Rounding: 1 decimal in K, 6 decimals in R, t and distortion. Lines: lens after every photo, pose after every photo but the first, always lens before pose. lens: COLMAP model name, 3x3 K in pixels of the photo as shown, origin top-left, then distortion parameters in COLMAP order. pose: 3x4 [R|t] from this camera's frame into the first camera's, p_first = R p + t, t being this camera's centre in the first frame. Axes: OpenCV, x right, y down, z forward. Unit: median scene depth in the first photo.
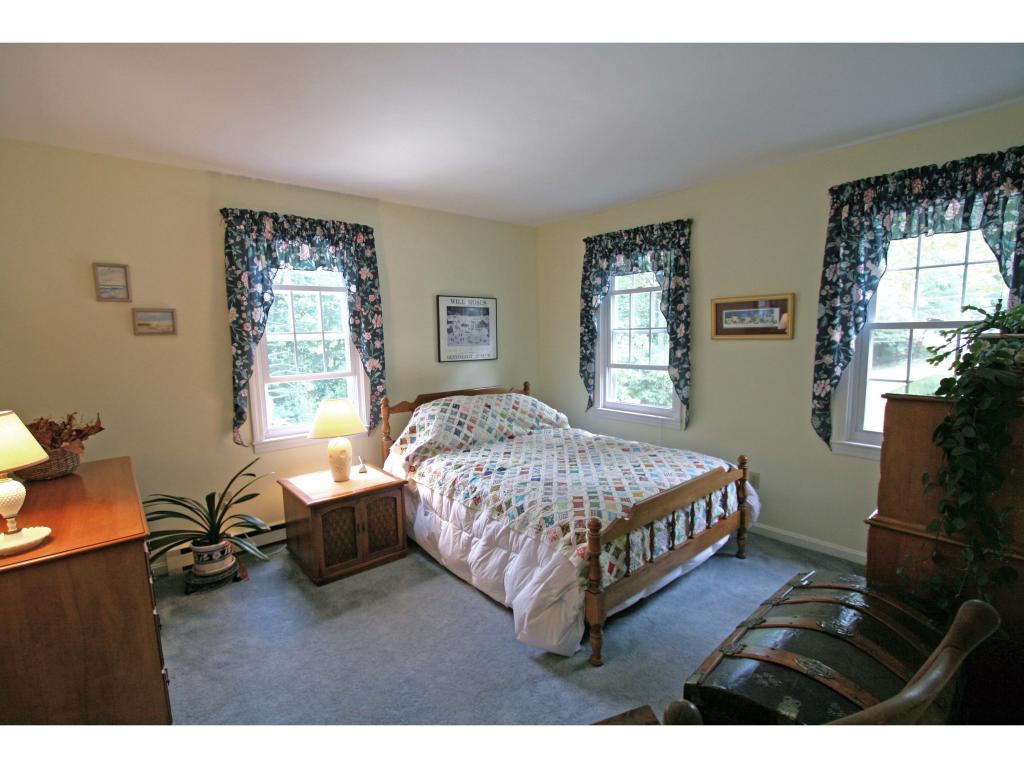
lens RADIAL K [[470.9, 0, 510.8], [0, 470.9, 384.8], [0, 0, 1]] dist [-0.017802, 0.001513]
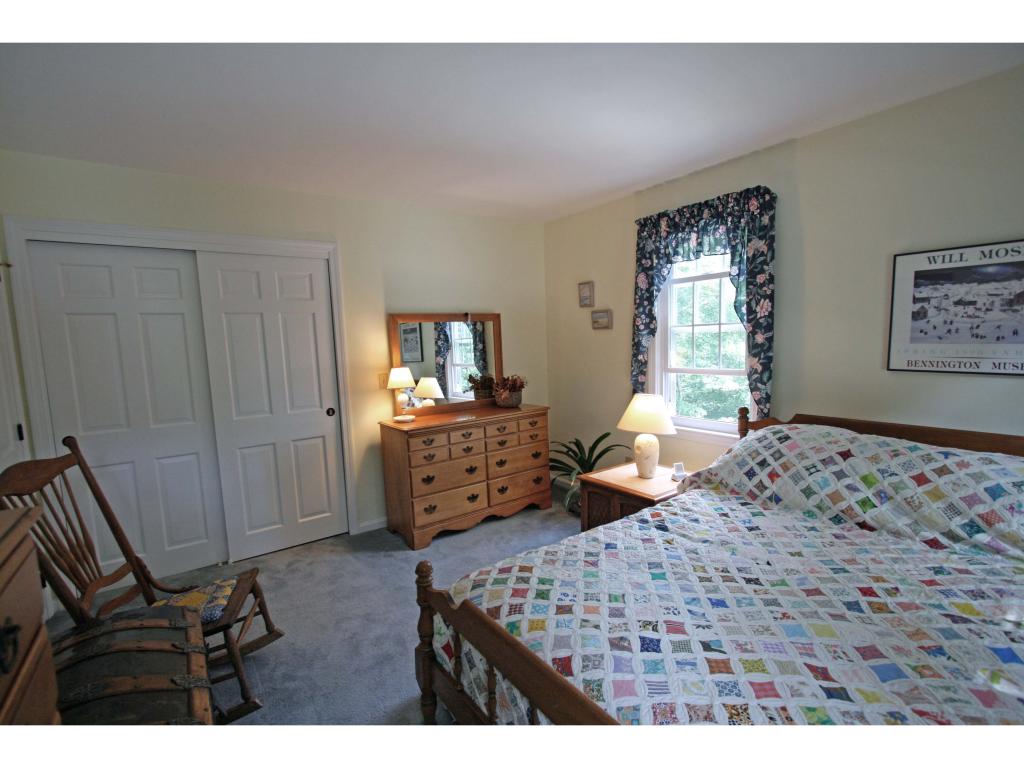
lens RADIAL K [[470.9, 0, 511.2], [0, 470.9, 389.0], [0, 0, 1]] dist [-0.017802, 0.001513]
pose [[-0.076005, 0.128853, -0.988747, 0.575846], [-0.075819, 0.987997, 0.134584, -0.084534], [0.994221, 0.085195, -0.065324, 0.719600]]
